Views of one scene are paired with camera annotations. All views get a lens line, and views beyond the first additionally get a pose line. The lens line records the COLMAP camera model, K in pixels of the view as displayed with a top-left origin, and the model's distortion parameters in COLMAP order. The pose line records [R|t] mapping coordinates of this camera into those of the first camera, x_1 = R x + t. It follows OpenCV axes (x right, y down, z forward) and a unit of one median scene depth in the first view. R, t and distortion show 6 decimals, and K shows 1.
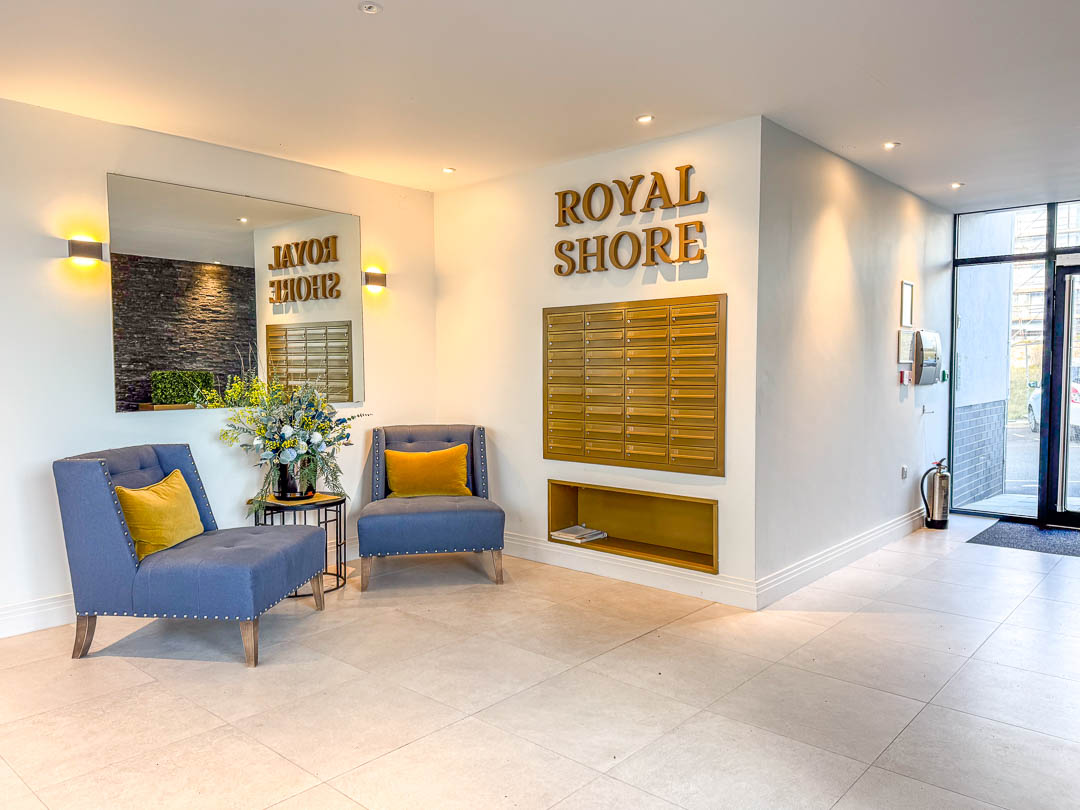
lens RADIAL K [[756.8, 0, 526.9], [0, 756.8, 412.1], [0, 0, 1]] dist [0.115869, -0.165822]
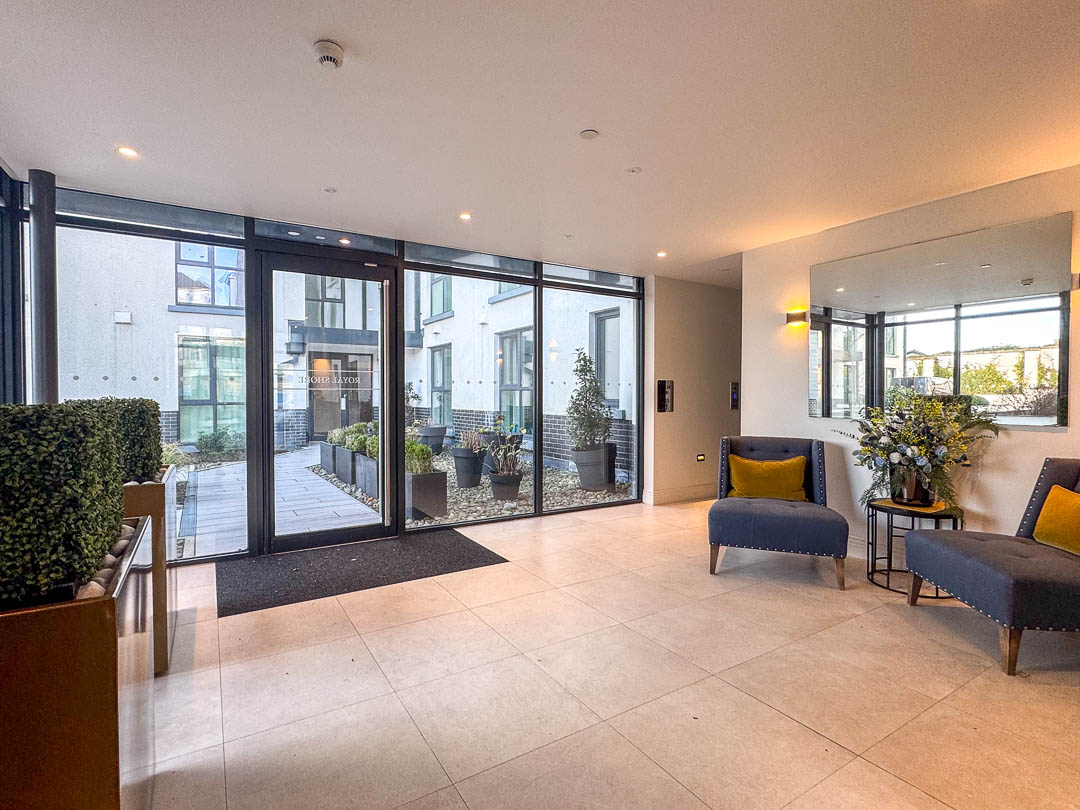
lens RADIAL K [[503.1, 0, 540.0], [0, 503.1, 405.0], [0, 0, 1]] dist [0.001718, 0.000376]
pose [[-0.233952, 0.027193, -0.971868, 0.680674], [-0.059568, 0.997330, 0.042245, -0.038986], [0.970422, 0.067776, -0.231707, 0.806700]]
